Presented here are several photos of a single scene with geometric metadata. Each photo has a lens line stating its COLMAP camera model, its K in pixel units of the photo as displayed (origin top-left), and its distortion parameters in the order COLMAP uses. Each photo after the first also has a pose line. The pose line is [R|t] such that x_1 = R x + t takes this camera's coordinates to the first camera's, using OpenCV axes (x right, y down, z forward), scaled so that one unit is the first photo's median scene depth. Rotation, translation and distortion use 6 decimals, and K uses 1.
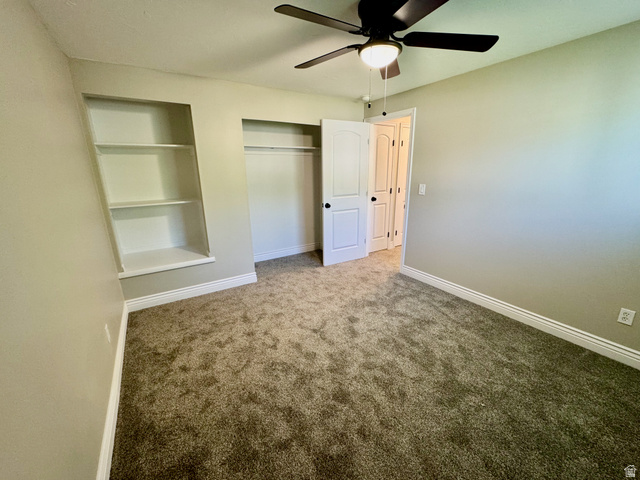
lens RADIAL K [[261.9, 0, 318.3], [0, 261.9, 240.0], [0, 0, 1]] dist [-0.007064, -0.000121]
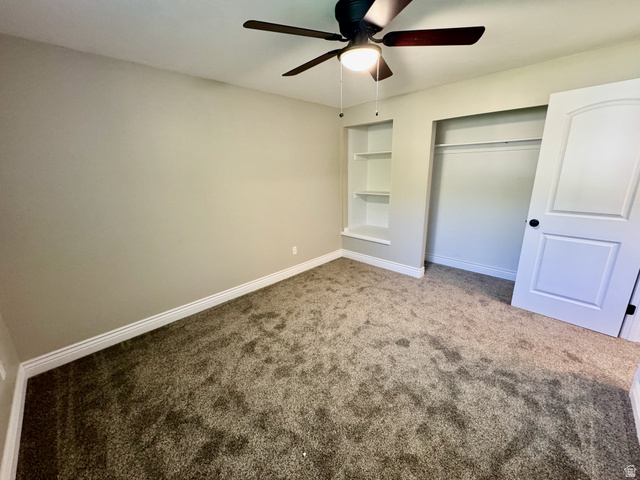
lens RADIAL K [[261.9, 0, 318.3], [0, 261.9, 240.0], [0, 0, 1]] dist [-0.007064, -0.000121]
pose [[0.211719, 0.268164, -0.939821, 0.748193], [-0.239005, 0.946629, 0.216264, -0.136078], [0.947656, 0.178834, 0.264512, 0.403423]]
